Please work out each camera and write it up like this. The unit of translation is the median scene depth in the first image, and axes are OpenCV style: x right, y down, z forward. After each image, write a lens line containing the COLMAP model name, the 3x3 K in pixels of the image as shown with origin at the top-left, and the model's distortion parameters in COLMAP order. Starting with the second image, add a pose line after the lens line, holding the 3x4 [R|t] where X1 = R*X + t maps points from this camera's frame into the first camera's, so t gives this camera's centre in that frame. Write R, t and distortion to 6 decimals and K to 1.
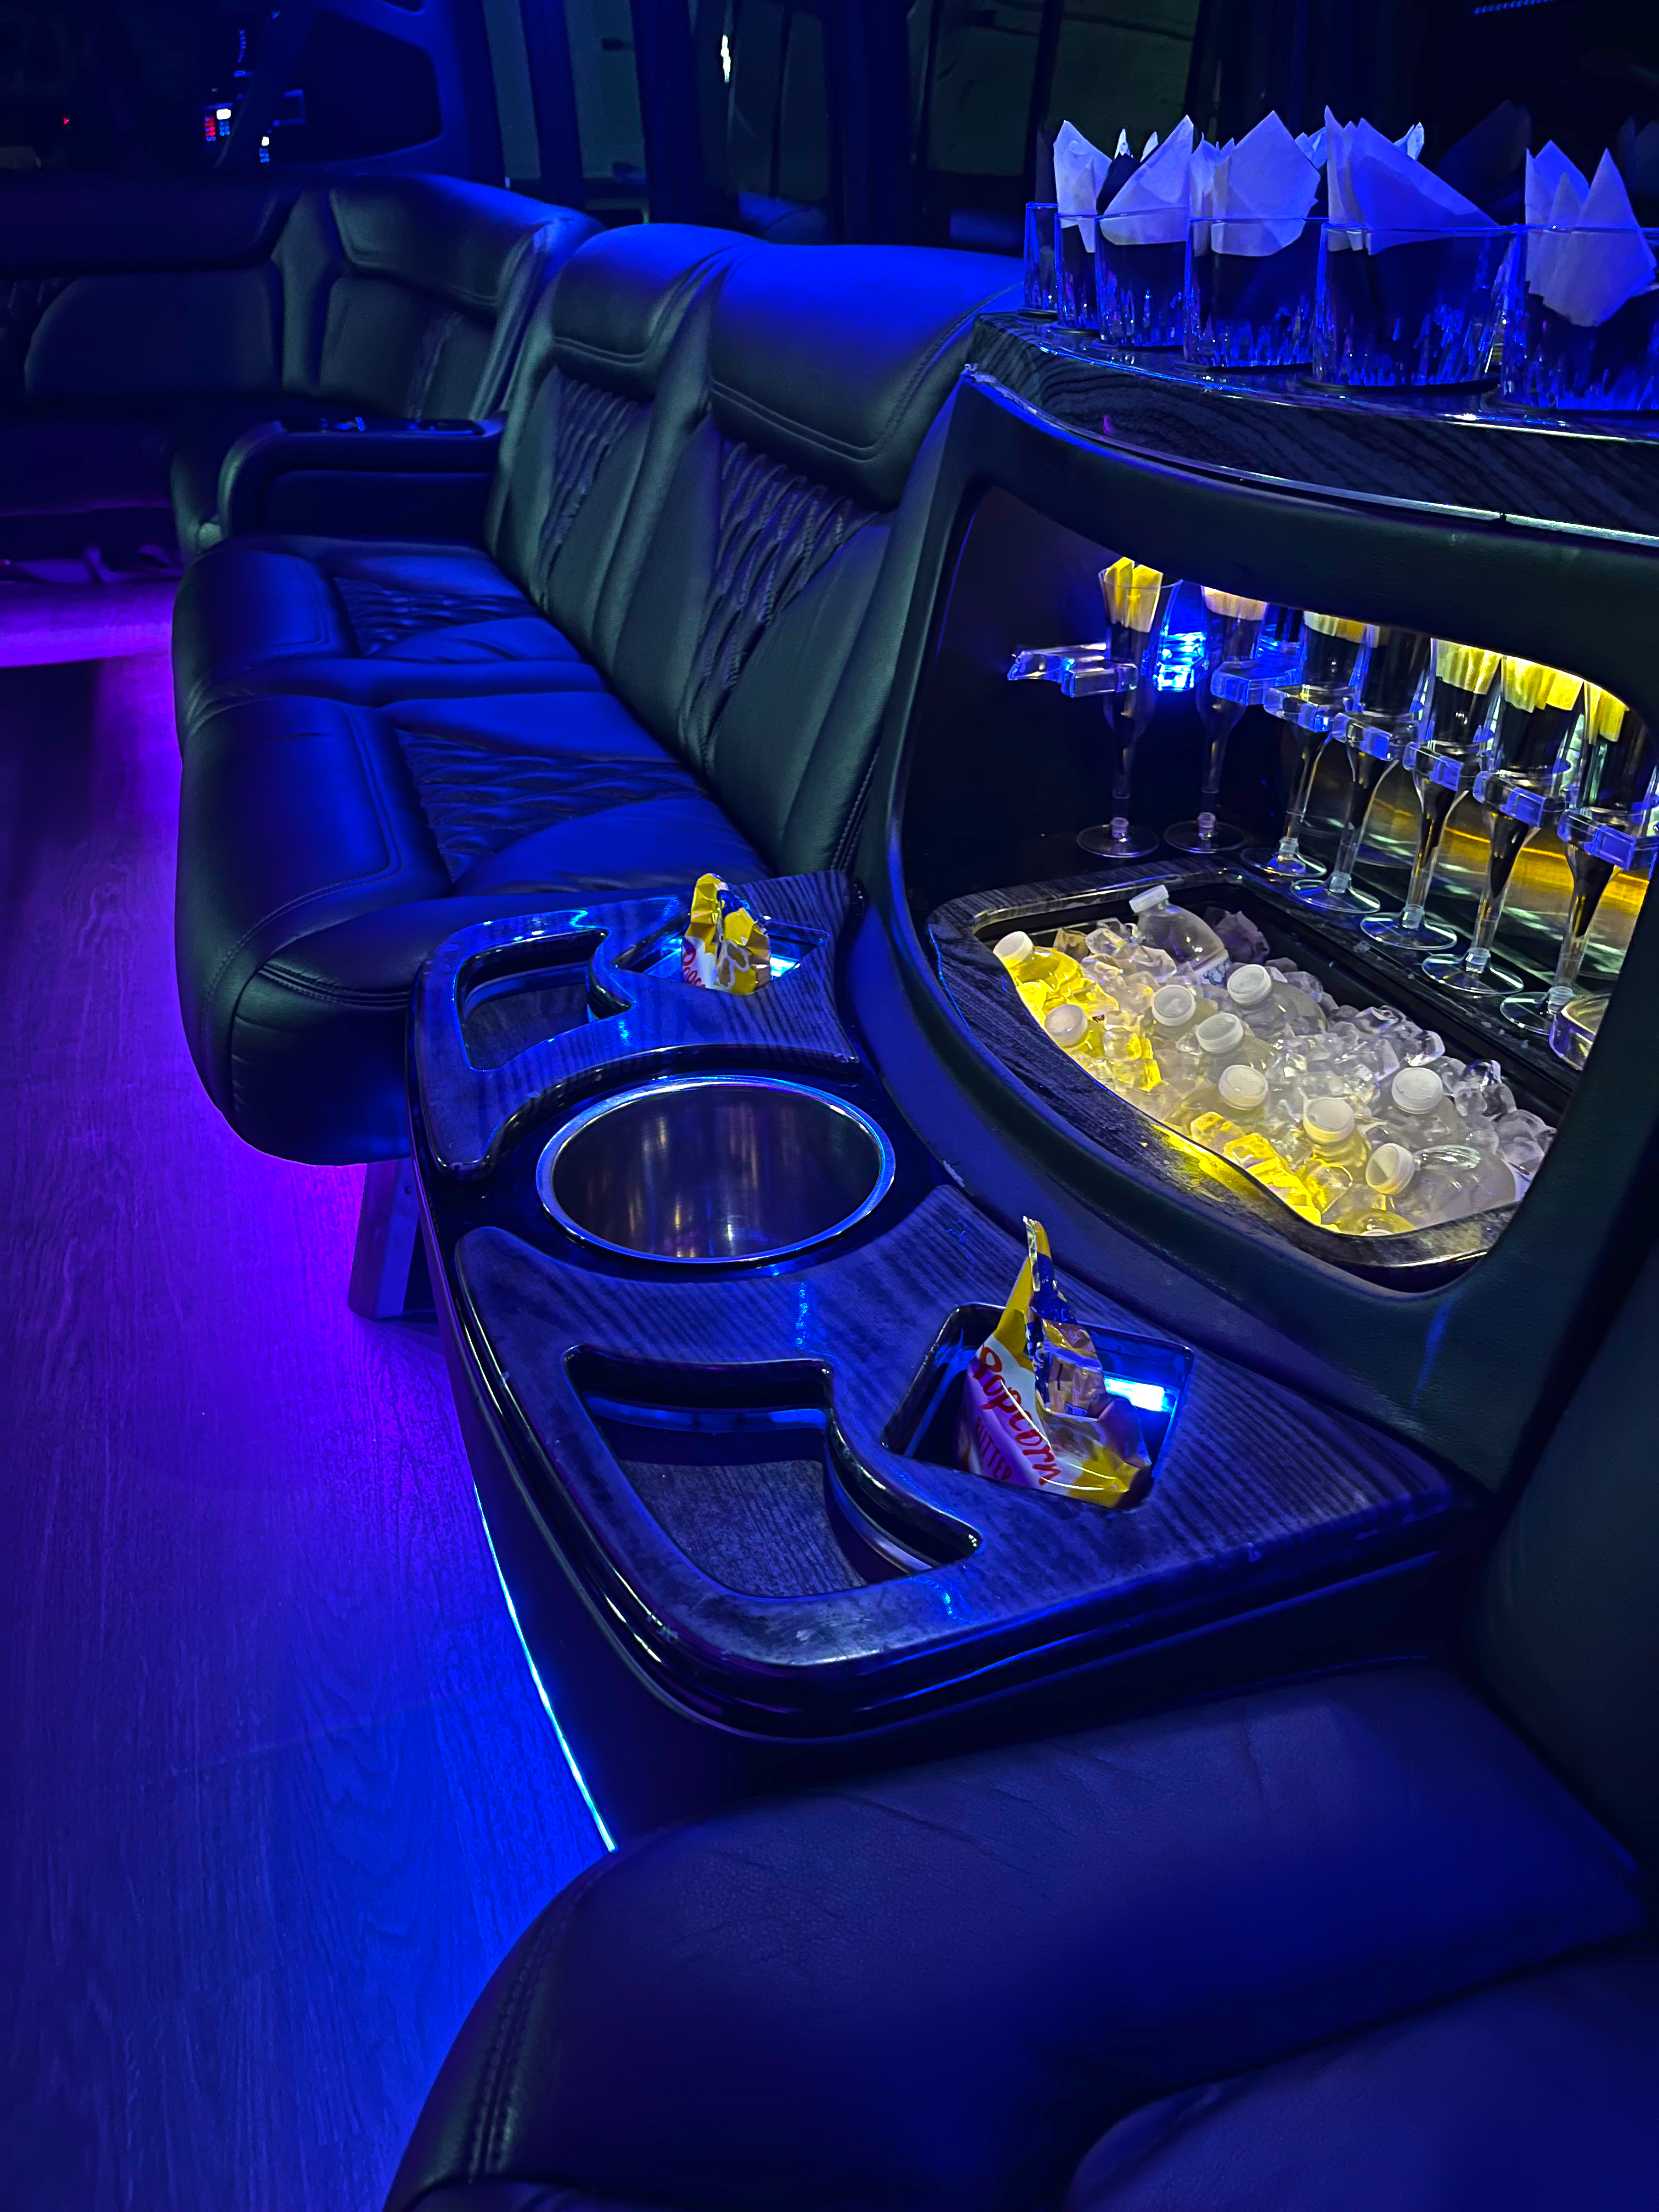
lens RADIAL K [[1692.4, 0, 837.1], [0, 1692.4, 1120.5], [0, 0, 1]] dist [0.060668, -0.083380]
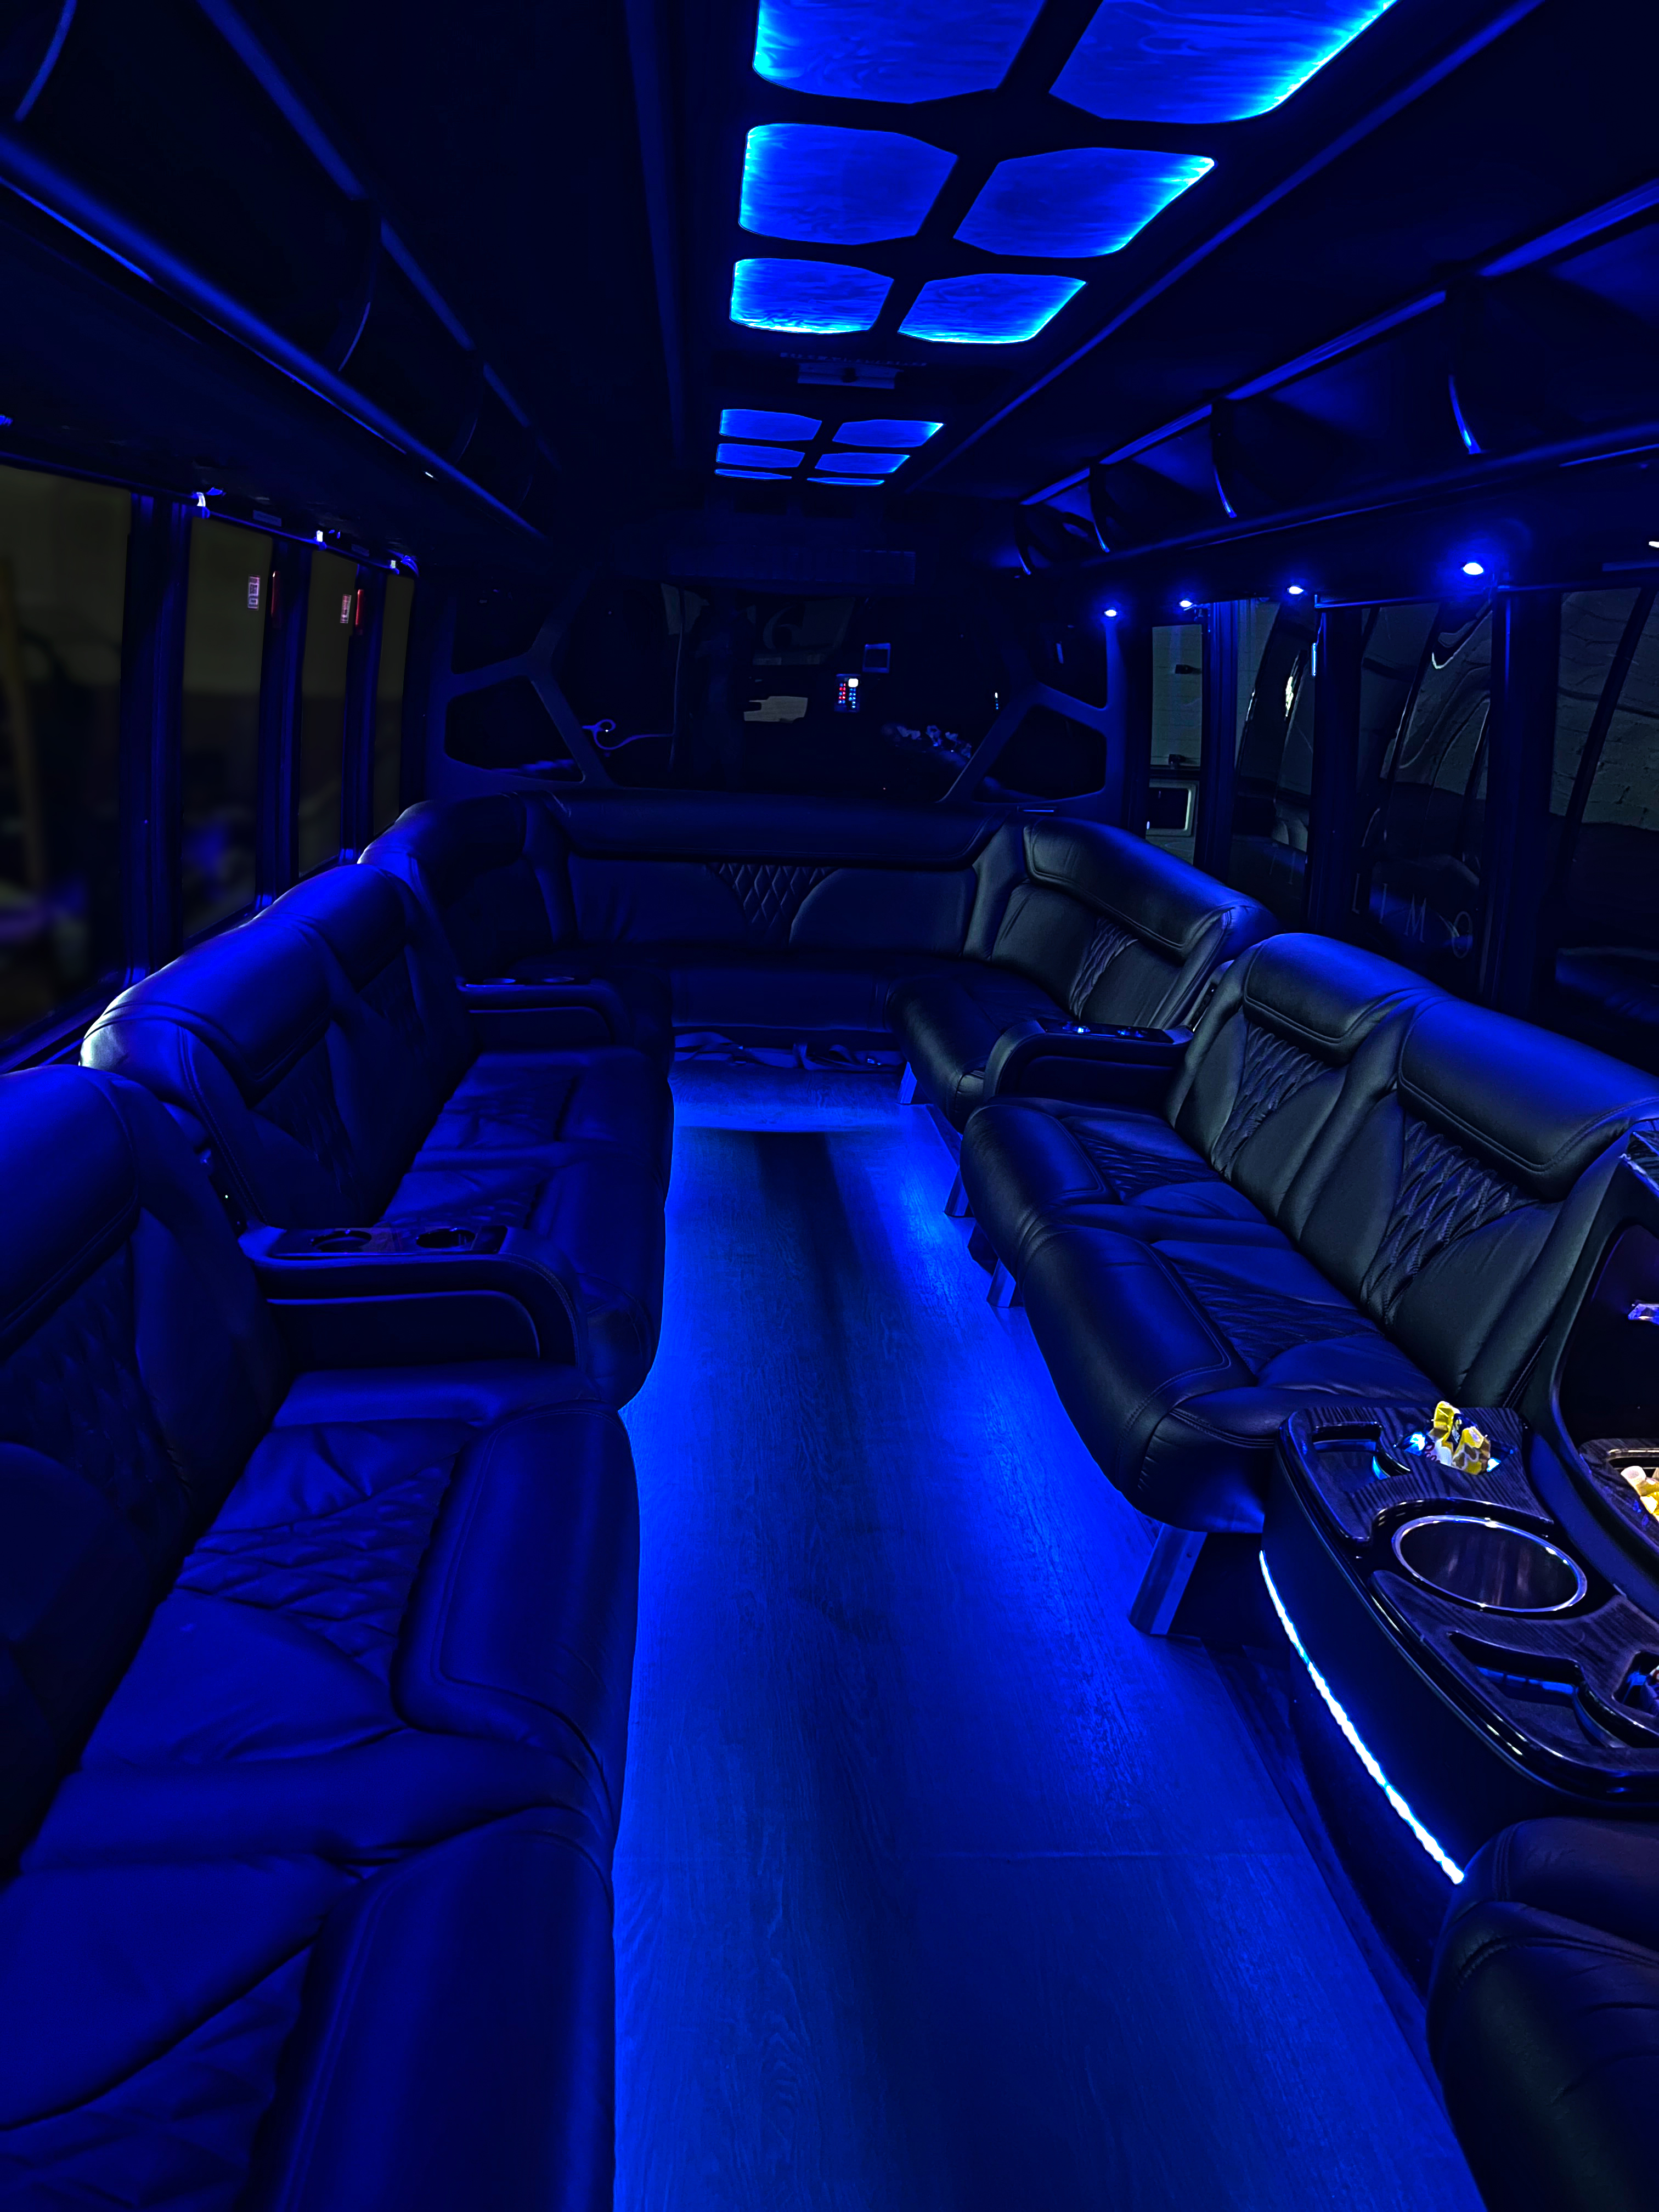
lens RADIAL K [[1692.4, 0, 820.5], [0, 1692.4, 1108.5], [0, 0, 1]] dist [0.060668, -0.083380]
pose [[0.962039, 0.123926, -0.243152, -0.313342], [-0.182416, 0.954683, -0.235170, 0.101857], [0.202990, 0.270598, 0.941048, -0.911465]]
